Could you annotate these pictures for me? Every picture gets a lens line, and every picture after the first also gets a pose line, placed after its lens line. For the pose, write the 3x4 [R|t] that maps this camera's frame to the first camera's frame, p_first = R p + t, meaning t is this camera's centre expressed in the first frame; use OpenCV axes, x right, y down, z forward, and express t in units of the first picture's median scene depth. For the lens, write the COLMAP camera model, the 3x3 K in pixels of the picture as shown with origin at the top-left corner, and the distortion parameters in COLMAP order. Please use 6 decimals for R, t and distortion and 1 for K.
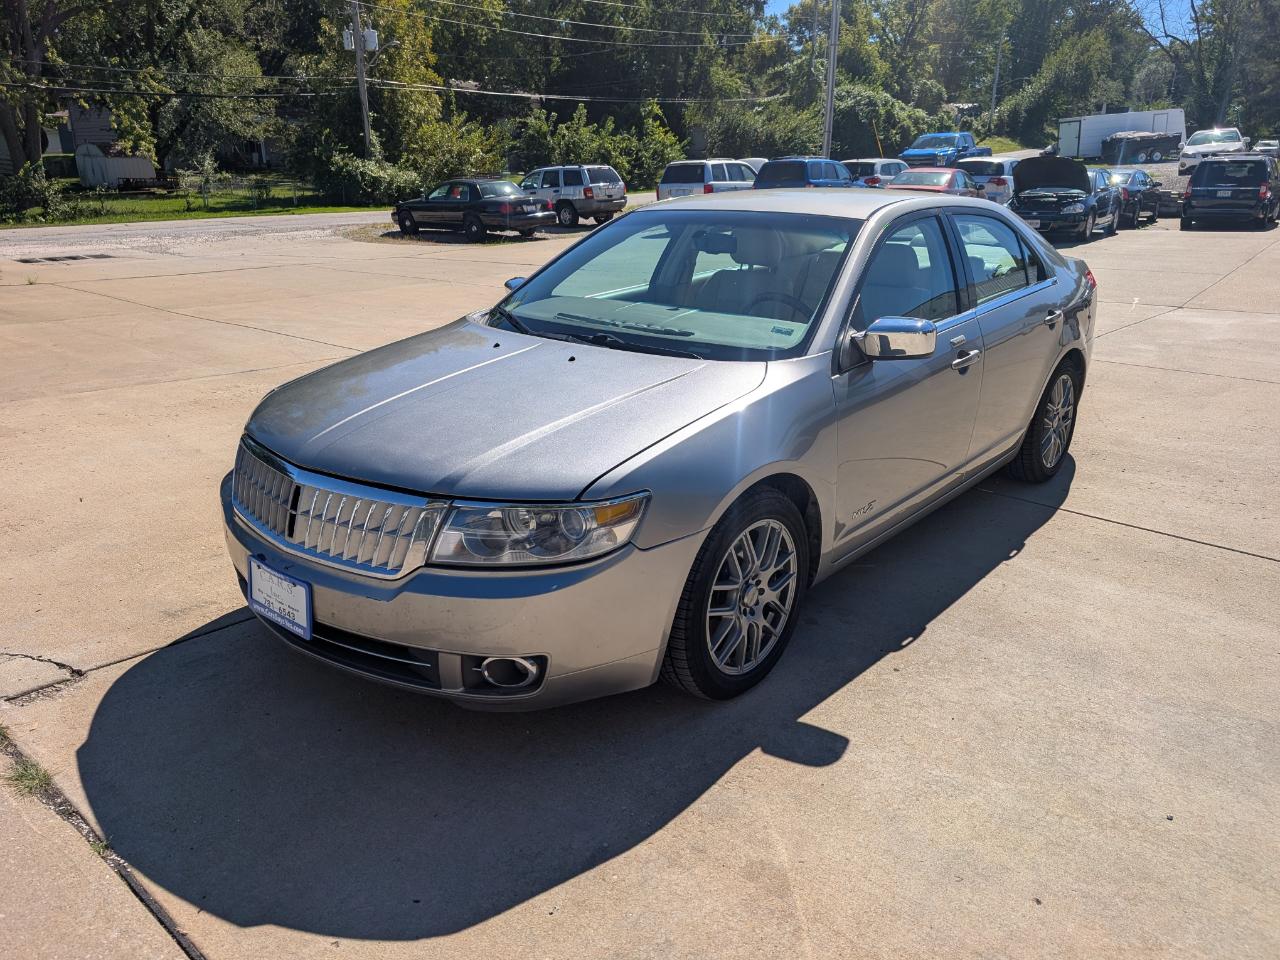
lens RADIAL K [[922.9, 0, 637.4], [0, 922.9, 492.1], [0, 0, 1]] dist [0.016314, -0.011336]
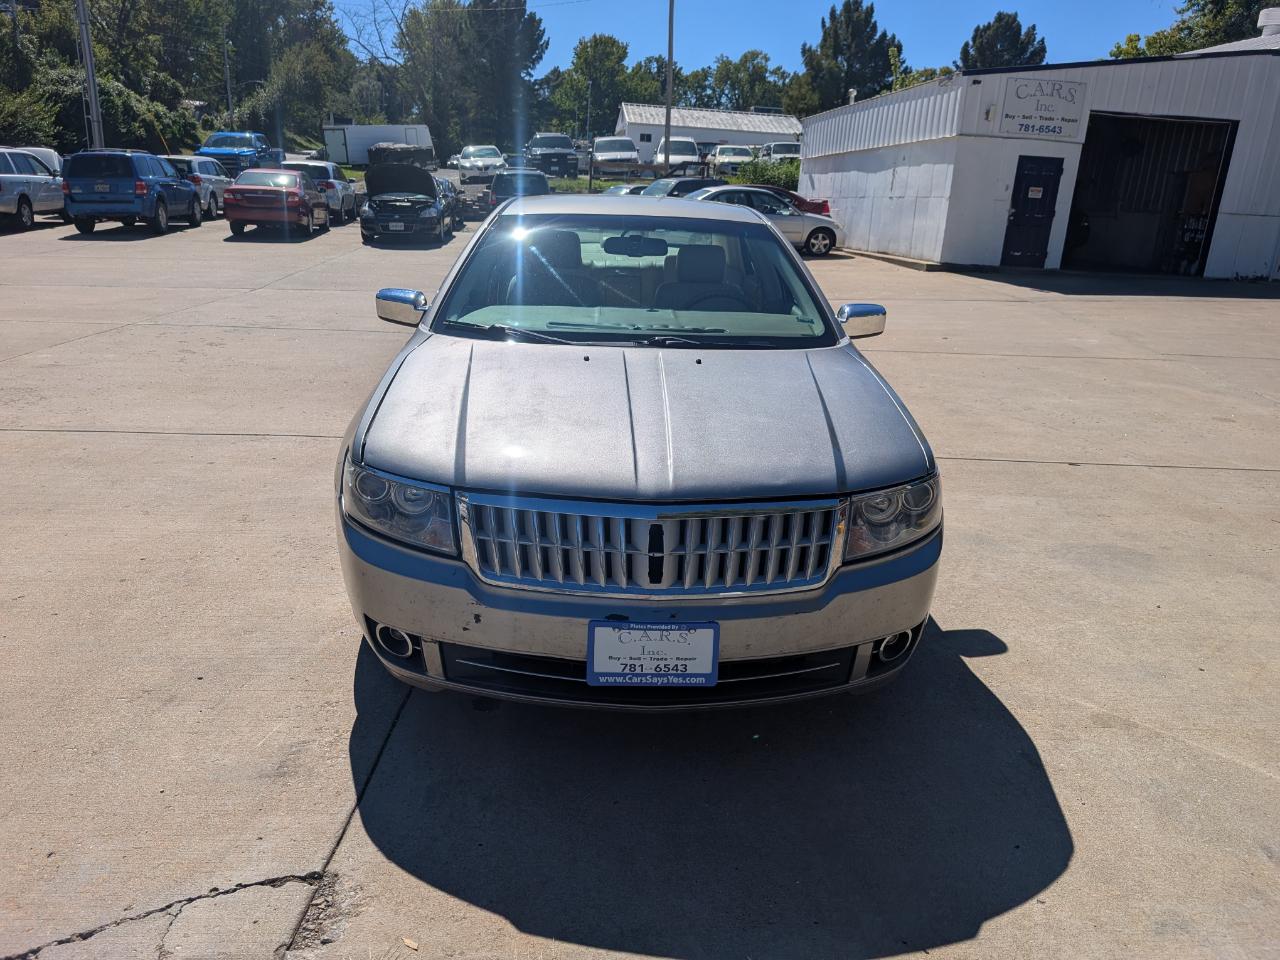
lens RADIAL K [[922.9, 0, 644.7], [0, 922.9, 479.5], [0, 0, 1]] dist [0.016314, -0.011336]
pose [[0.732071, -0.179651, 0.657114, -0.059336], [0.189179, 0.980273, 0.057242, -0.006388], [-0.654434, 0.082407, 0.751615, 0.021241]]
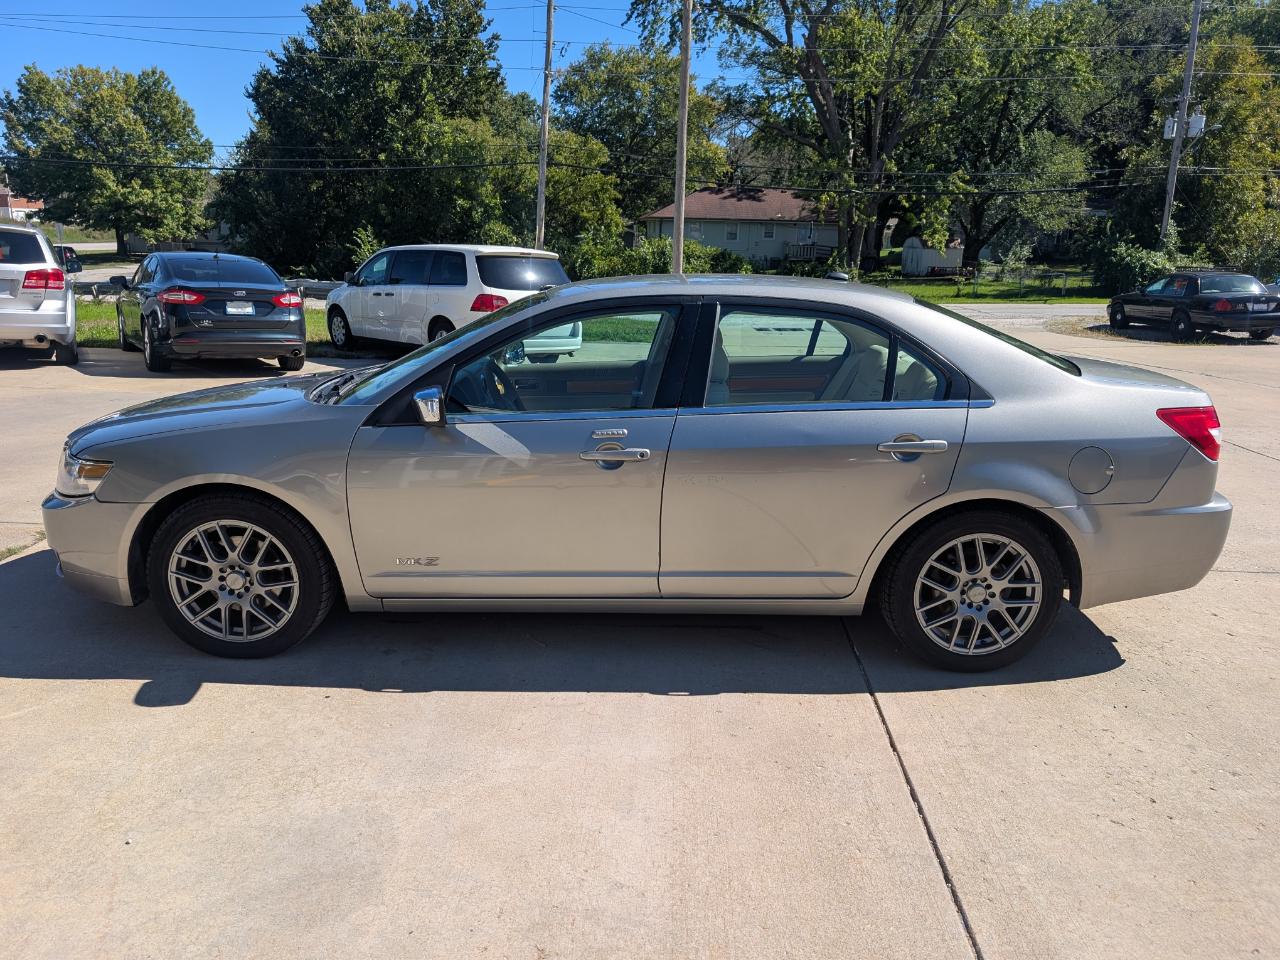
lens RADIAL K [[922.9, 0, 645.3], [0, 922.9, 485.4], [0, 0, 1]] dist [0.016314, -0.011336]
pose [[0.659499, 0.190209, -0.727243, 0.074696], [-0.259794, 0.965516, 0.016935, -0.009642], [0.705385, 0.177764, 0.686172, 0.027981]]
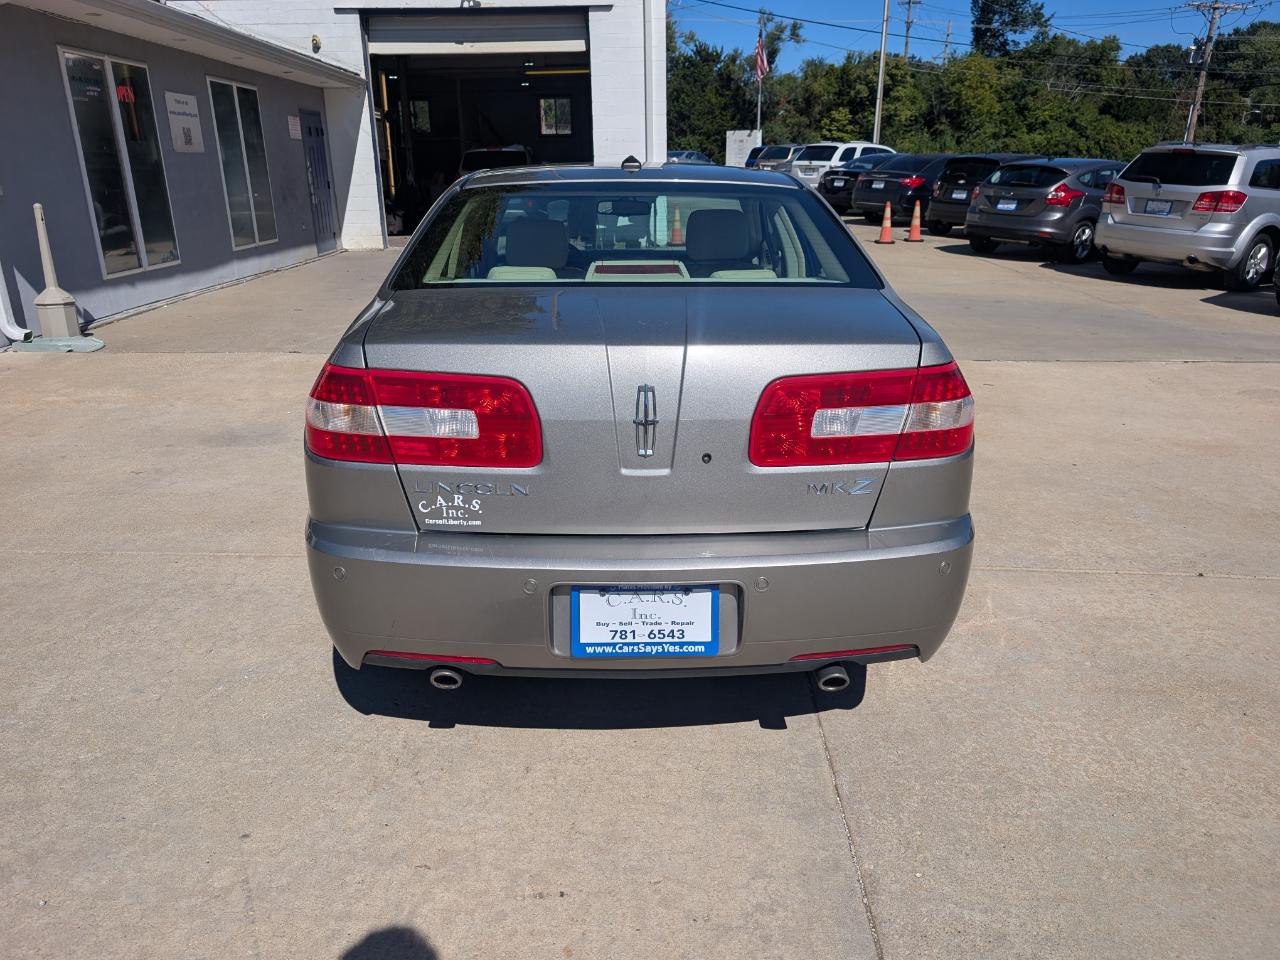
lens RADIAL K [[922.9, 0, 640.1], [0, 922.9, 475.4], [0, 0, 1]] dist [0.016314, -0.011336]
pose [[-0.737210, 0.203912, -0.644160, 0.067532], [-0.223873, 0.825801, 0.517623, -0.048173], [0.637497, 0.525807, -0.563138, 0.148487]]
